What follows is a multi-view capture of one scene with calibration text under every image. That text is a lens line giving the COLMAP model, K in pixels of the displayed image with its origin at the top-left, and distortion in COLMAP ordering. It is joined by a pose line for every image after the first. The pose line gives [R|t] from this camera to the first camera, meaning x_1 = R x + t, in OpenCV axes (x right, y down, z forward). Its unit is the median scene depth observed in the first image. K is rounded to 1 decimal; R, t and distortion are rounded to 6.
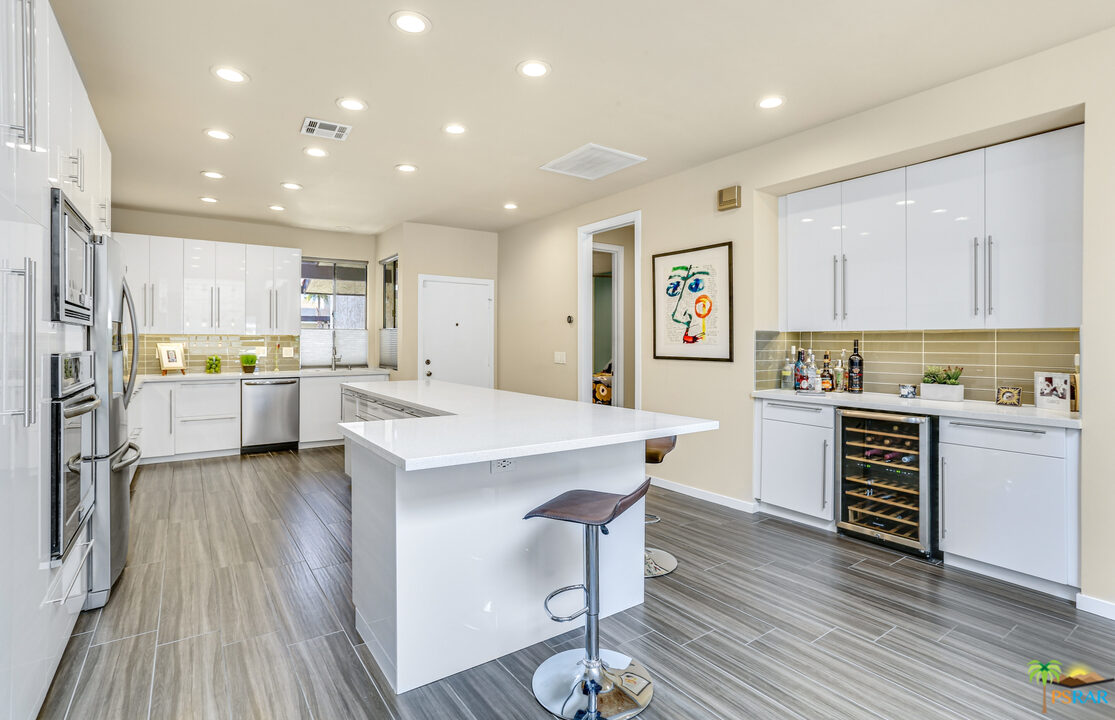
lens RADIAL K [[543.6, 0, 545.4], [0, 543.6, 341.5], [0, 0, 1]] dist [-0.022190, 0.001566]
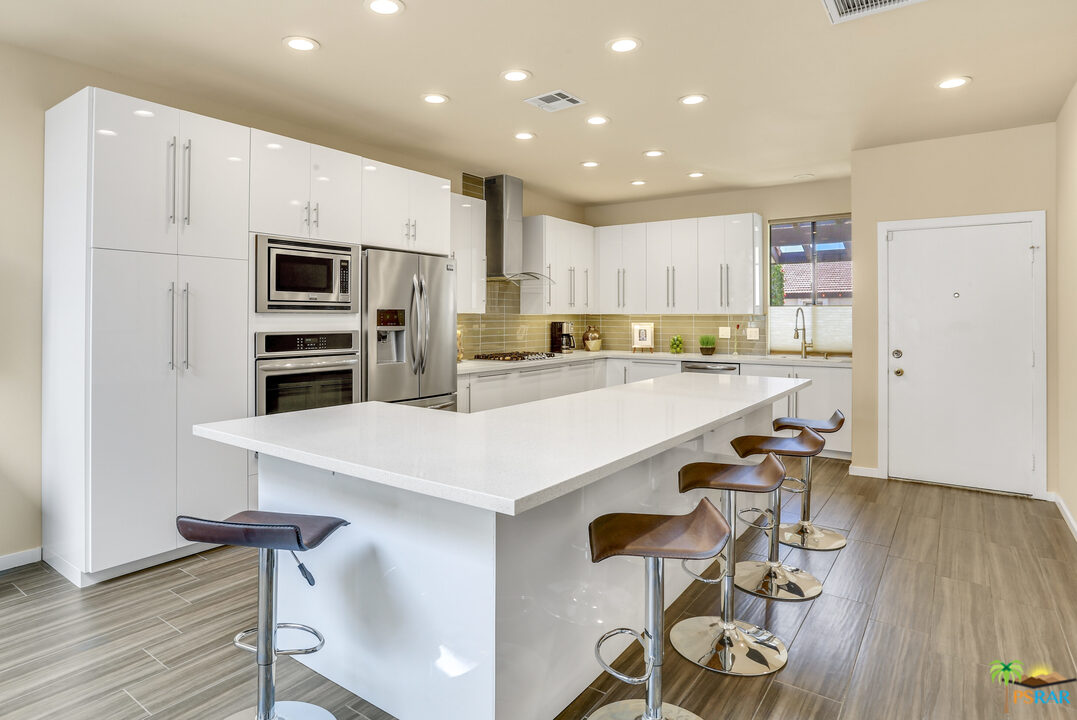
lens RADIAL K [[608.4, 0, 500.8], [0, 608.4, 313.2], [0, 0, 1]] dist [-0.052294, 0.031604]
pose [[0.323677, -0.007385, -0.946139, 0.314967], [0.001679, 0.999972, -0.007231, -0.006883], [0.946166, 0.000752, 0.323680, 0.317737]]
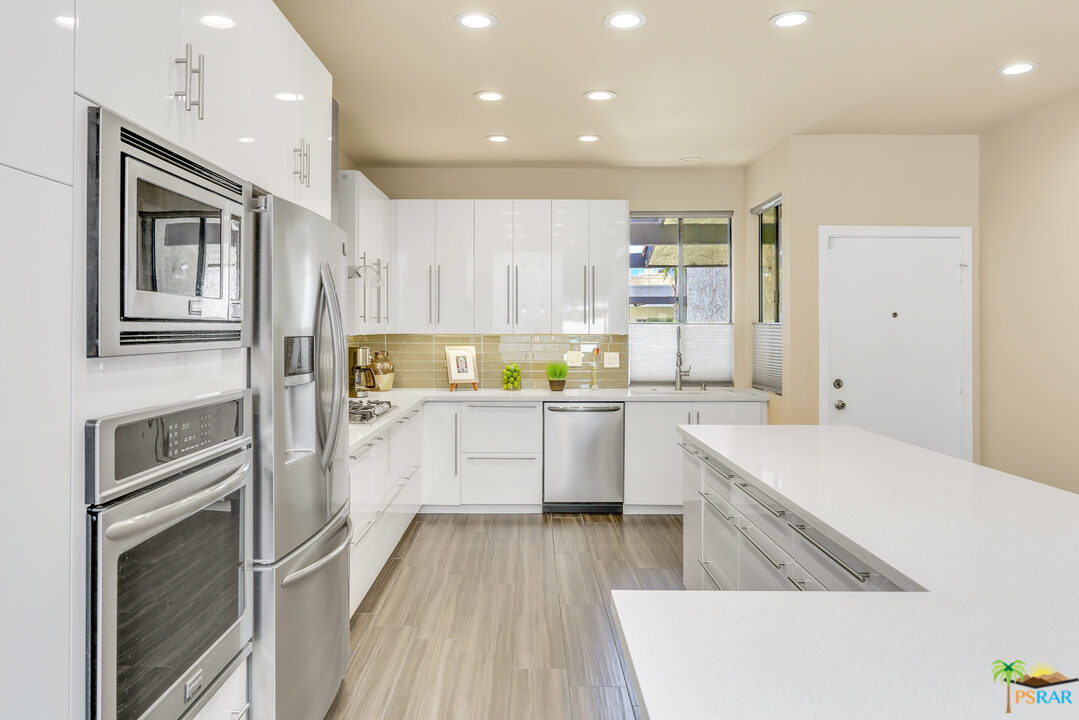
lens RADIAL K [[764.9, 0, 515.3], [0, 764.9, 327.0], [0, 0, 1]] dist [-0.046035, 0.002666]
pose [[0.818822, -0.001922, -0.574044, -0.042926], [0.001540, 0.999998, -0.001150, -0.019616], [0.574045, 0.000058, 0.818824, 0.183864]]
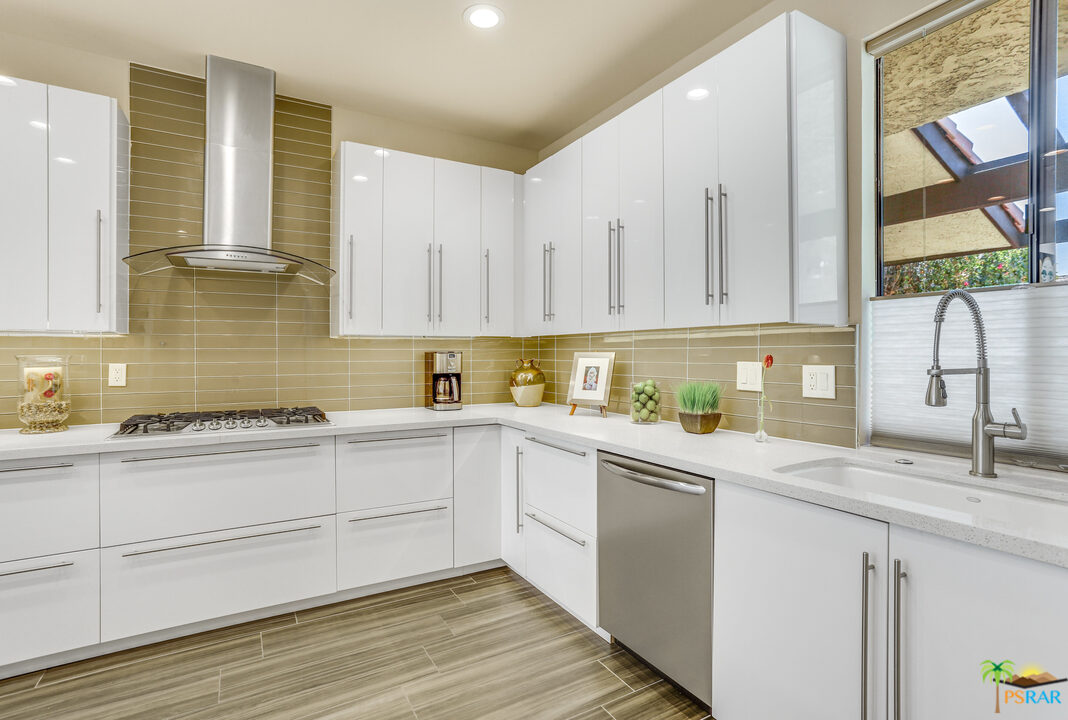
lens RADIAL K [[505.9, 0, 525.2], [0, 505.9, 359.9], [0, 0, 1]] dist [-0.021500, 0.001039]
pose [[-0.069034, 0.010010, -0.997564, -0.190379], [0.004226, 0.999944, 0.009742, 0.004583], [0.997605, -0.003544, -0.069072, 0.884206]]
